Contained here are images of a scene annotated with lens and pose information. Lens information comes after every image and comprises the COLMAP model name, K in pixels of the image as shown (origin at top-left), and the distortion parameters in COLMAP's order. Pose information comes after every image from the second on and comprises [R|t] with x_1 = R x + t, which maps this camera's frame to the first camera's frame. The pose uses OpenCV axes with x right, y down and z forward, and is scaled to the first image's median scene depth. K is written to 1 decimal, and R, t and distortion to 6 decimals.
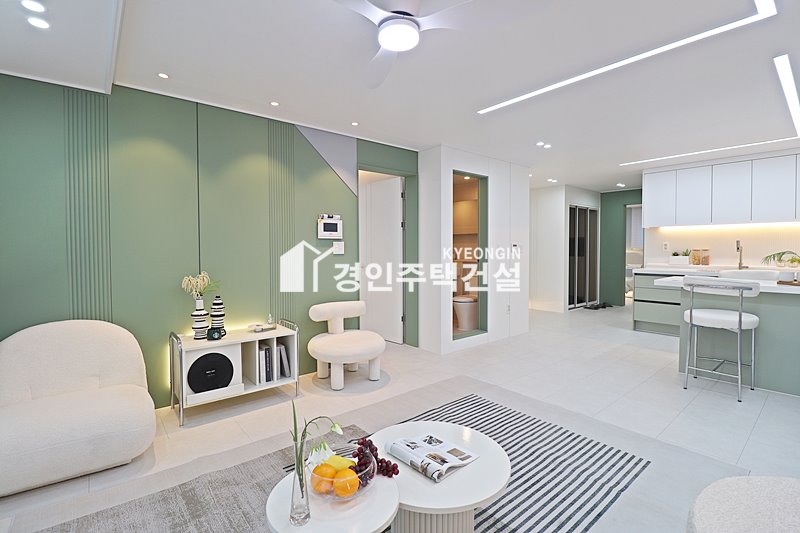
lens RADIAL K [[369.7, 0, 398.4], [0, 369.7, 261.0], [0, 0, 1]] dist [-0.004207, -0.009288]
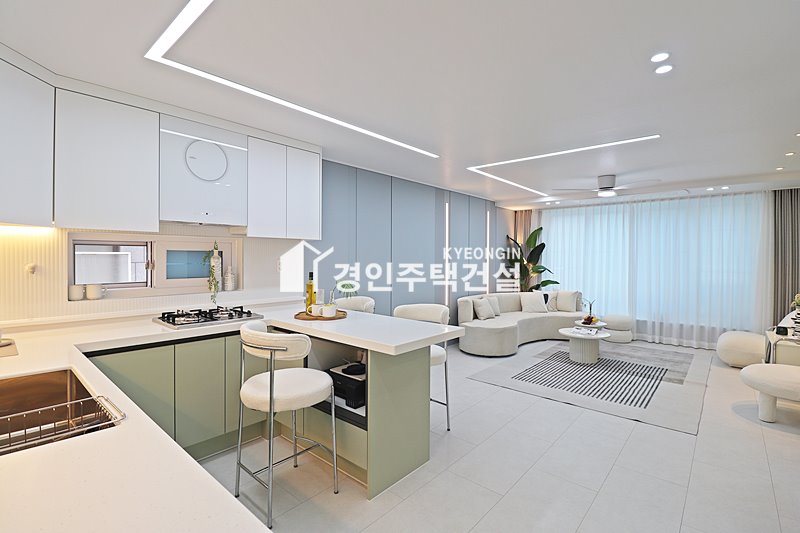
lens RADIAL K [[369.7, 0, 399.6], [0, 369.7, 261.3], [0, 0, 1]] dist [-0.004207, -0.009288]
pose [[-0.987682, -0.001523, -0.156466, 0.963902], [-0.008914, 0.998876, 0.046547, -0.102273], [0.156219, 0.047368, -0.986586, 1.715811]]
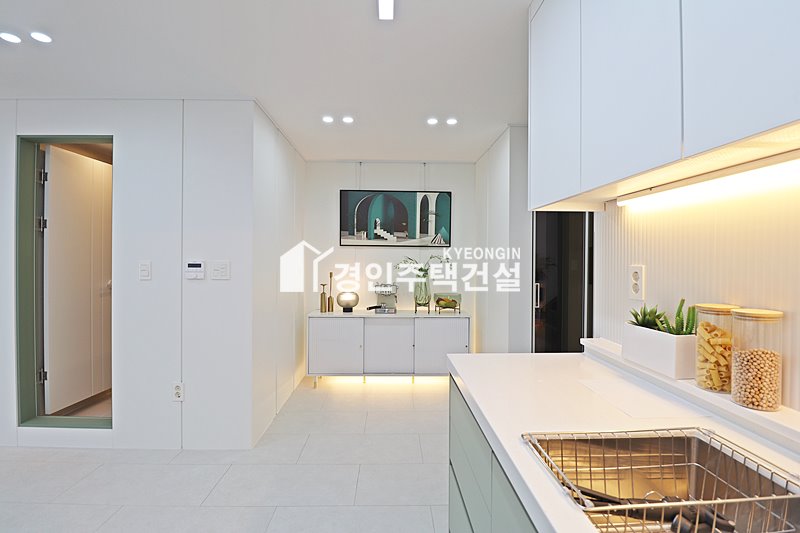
lens RADIAL K [[369.7, 0, 395.5], [0, 369.7, 261.0], [0, 0, 1]] dist [-0.004207, -0.009288]
pose [[0.780212, 0.014764, -0.625341, 1.220335], [-0.032611, 0.999322, -0.017095, -0.071074], [0.624664, 0.033731, 0.780165, 1.156344]]
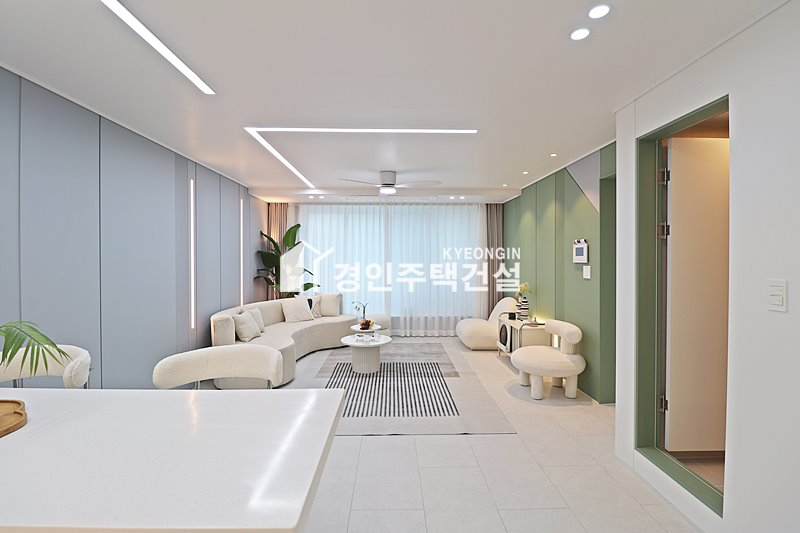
lens RADIAL K [[369.7, 0, 399.8], [0, 369.7, 260.7], [0, 0, 1]] dist [-0.004207, -0.009288]
pose [[-0.617027, 0.008487, -0.786896, 0.994874], [-0.026086, 0.999172, 0.031231, -0.090745], [0.786510, 0.039797, -0.616294, 1.325442]]
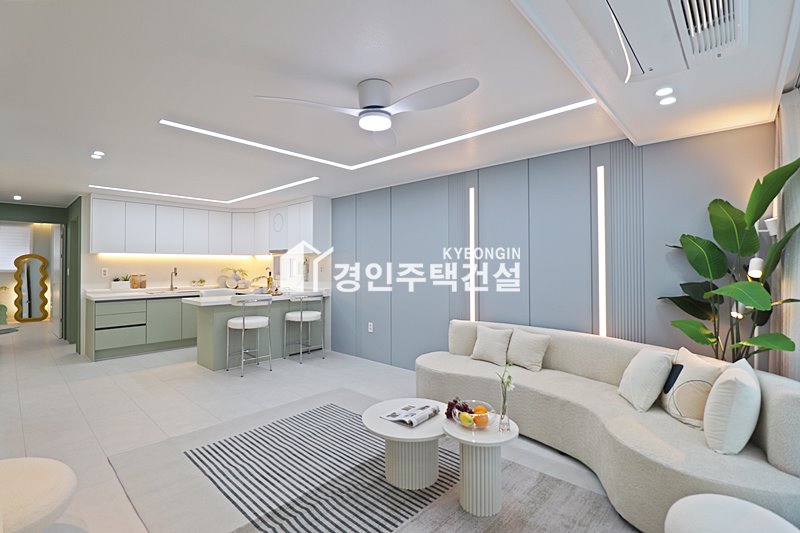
lens RADIAL K [[369.7, 0, 402.5], [0, 369.7, 264.2], [0, 0, 1]] dist [-0.004207, -0.009288]
pose [[-0.142352, 0.007078, 0.989791, -0.631786], [0.038876, 0.999243, -0.001554, -0.046569], [-0.989052, 0.038258, -0.142519, 0.537806]]
